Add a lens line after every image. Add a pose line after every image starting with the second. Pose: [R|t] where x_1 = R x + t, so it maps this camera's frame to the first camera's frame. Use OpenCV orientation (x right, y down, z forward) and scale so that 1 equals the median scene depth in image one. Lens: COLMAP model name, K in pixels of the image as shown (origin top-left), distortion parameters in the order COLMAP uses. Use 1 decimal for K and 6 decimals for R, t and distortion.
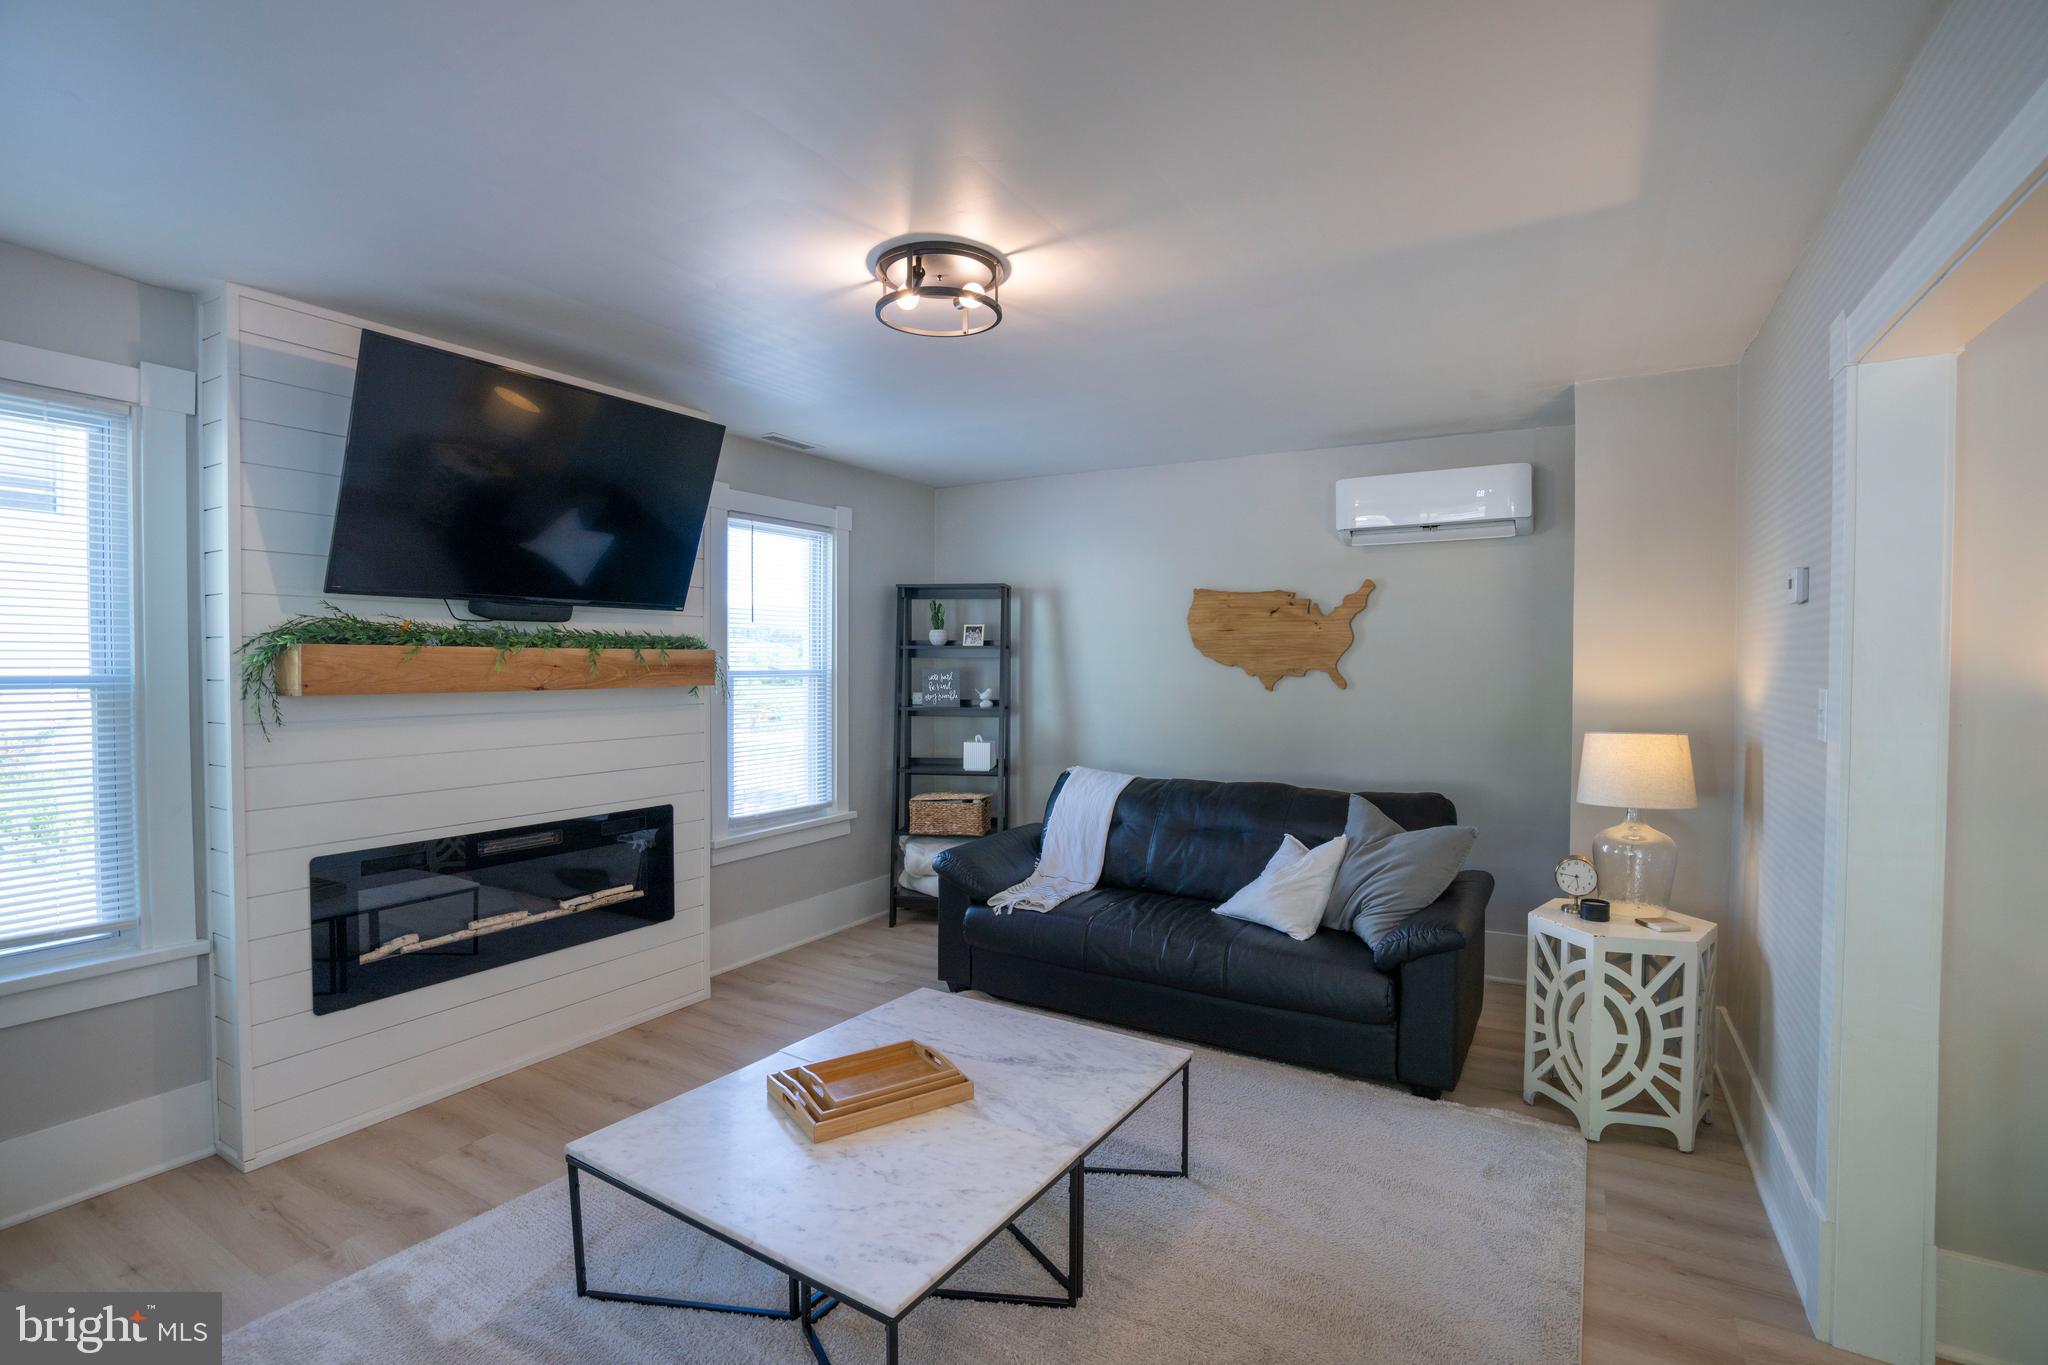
lens RADIAL K [[943.1, 0, 1024.0], [0, 943.1, 682.5], [0, 0, 1]] dist [-0.074197, 0.032224]
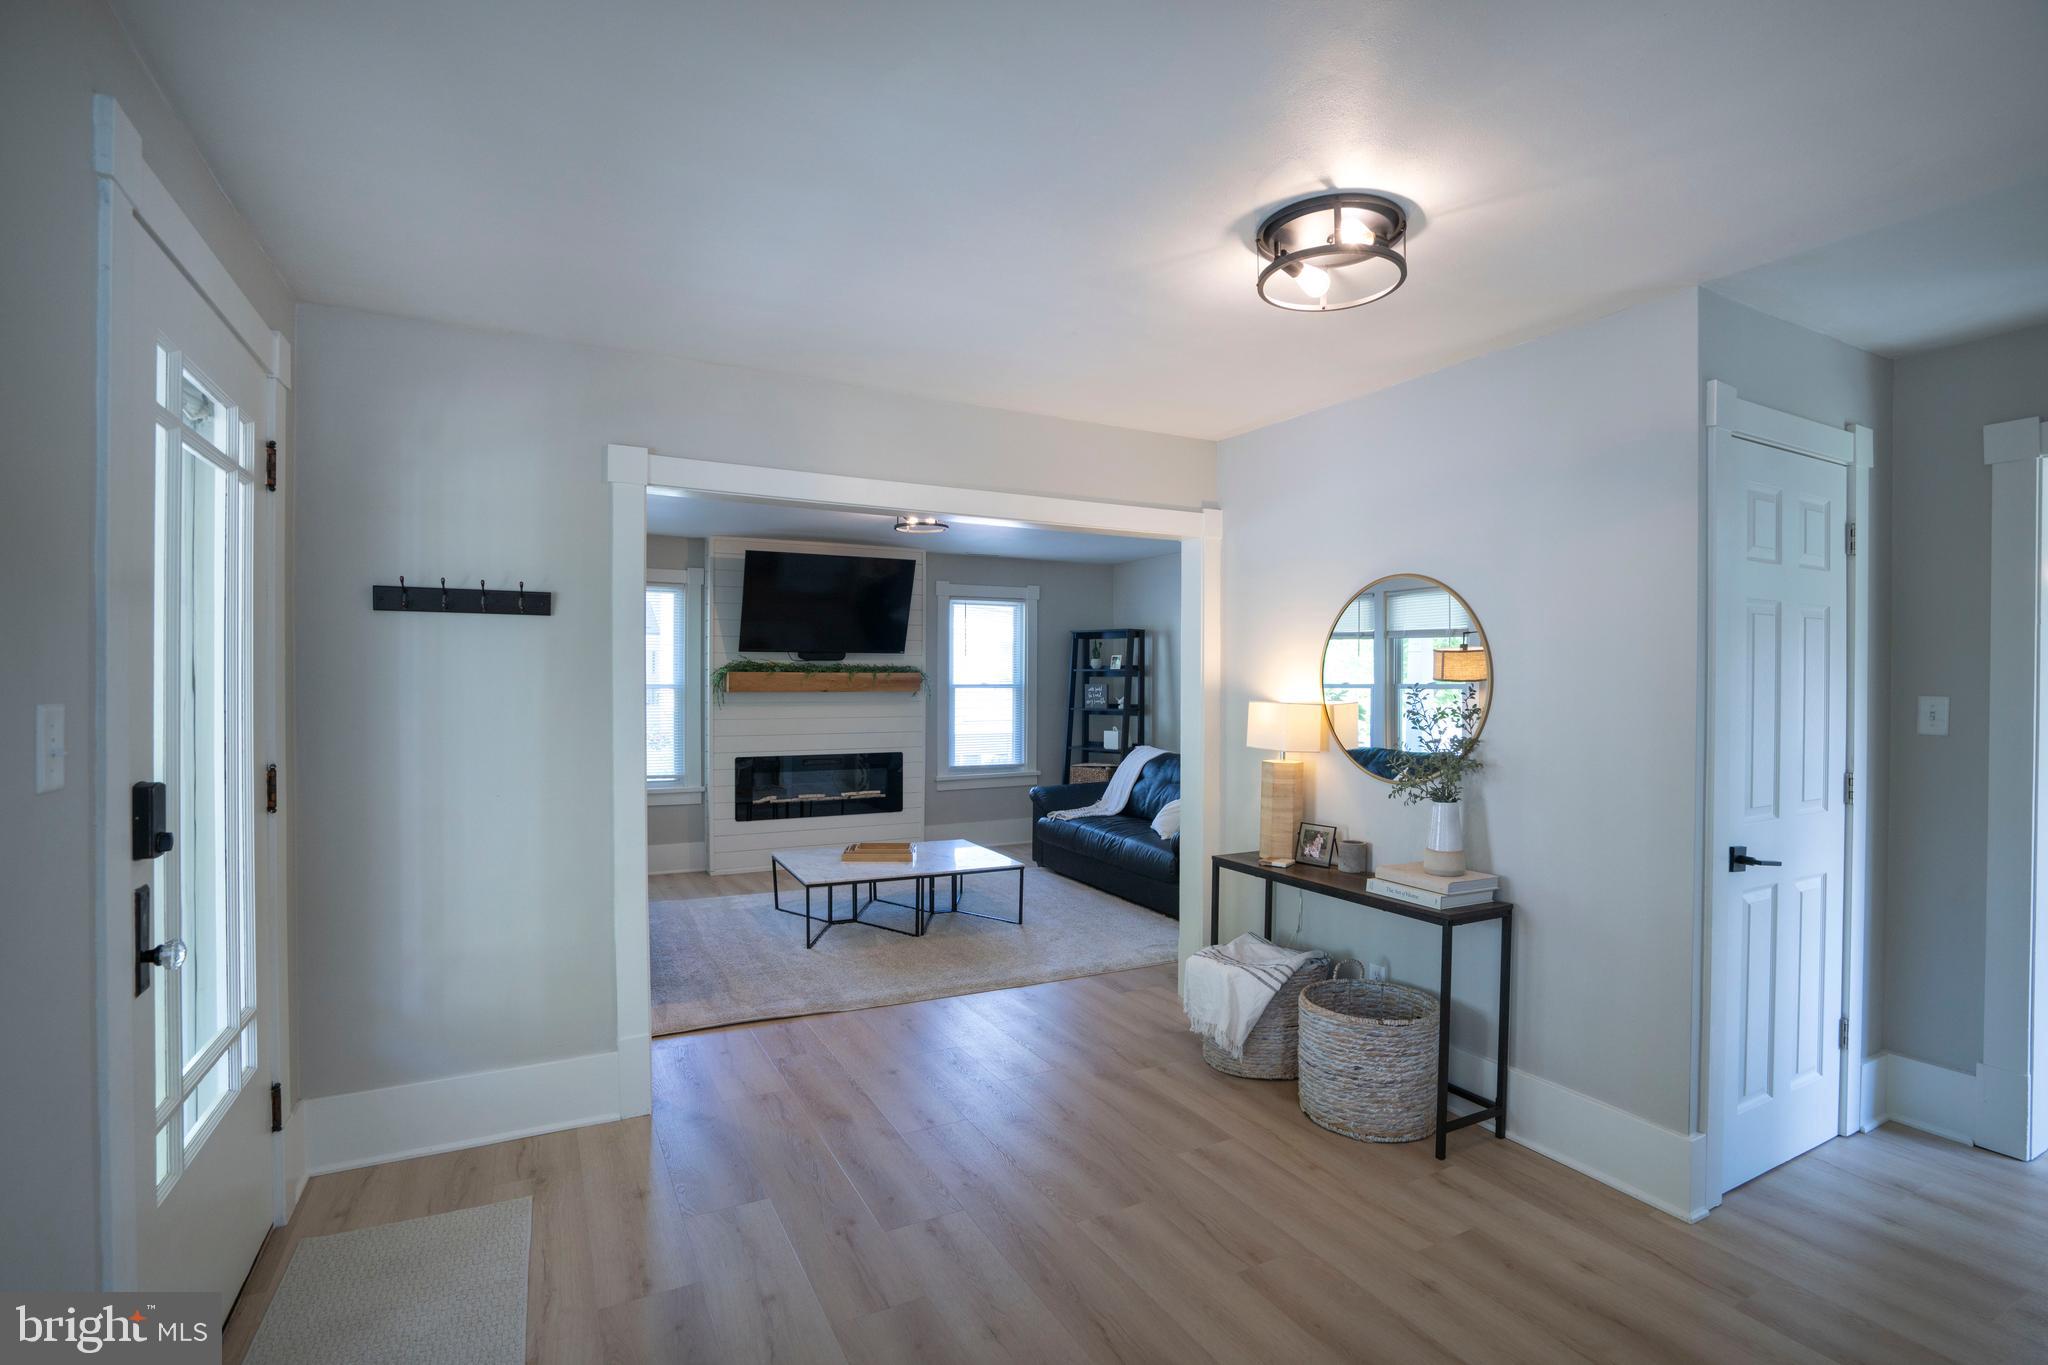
lens RADIAL K [[943.1, 0, 1024.0], [0, 943.1, 682.5], [0, 0, 1]] dist [-0.074197, 0.032224]
pose [[0.852754, 0.000132, -0.522312, 0.882605], [-0.010964, 0.999784, -0.017648, 0.017153], [0.522197, 0.020776, 0.852572, -0.559616]]
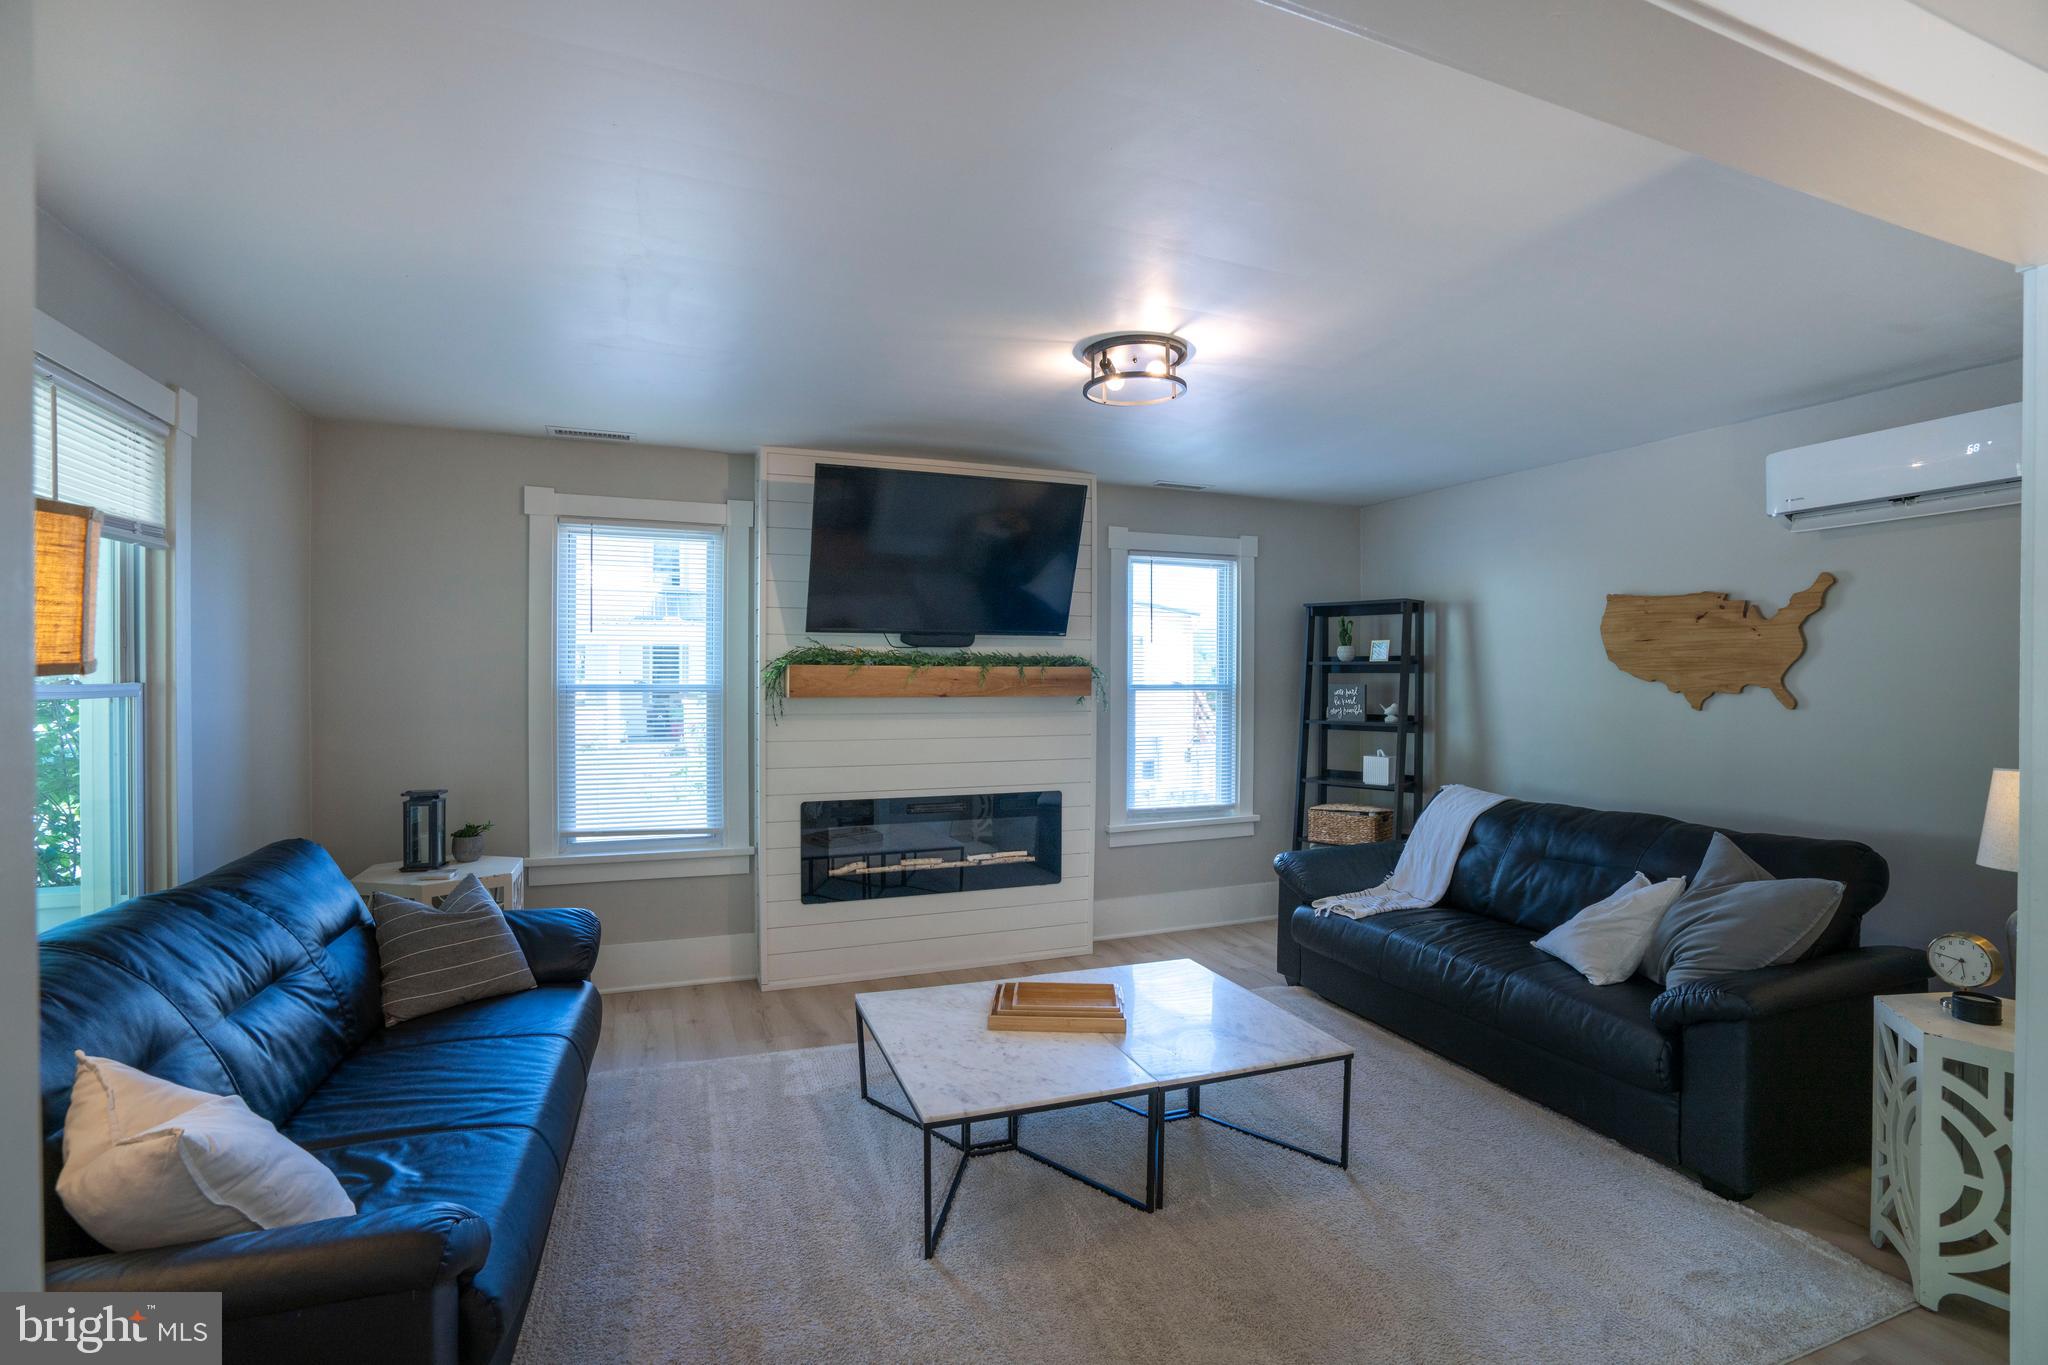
lens RADIAL K [[943.1, 0, 1024.0], [0, 943.1, 682.5], [0, 0, 1]] dist [-0.074197, 0.032224]
pose [[0.795981, 0.001320, -0.605320, 0.351337], [-0.012651, 0.999815, -0.014455, 0.004555], [0.605190, 0.019164, 0.795851, -0.037170]]
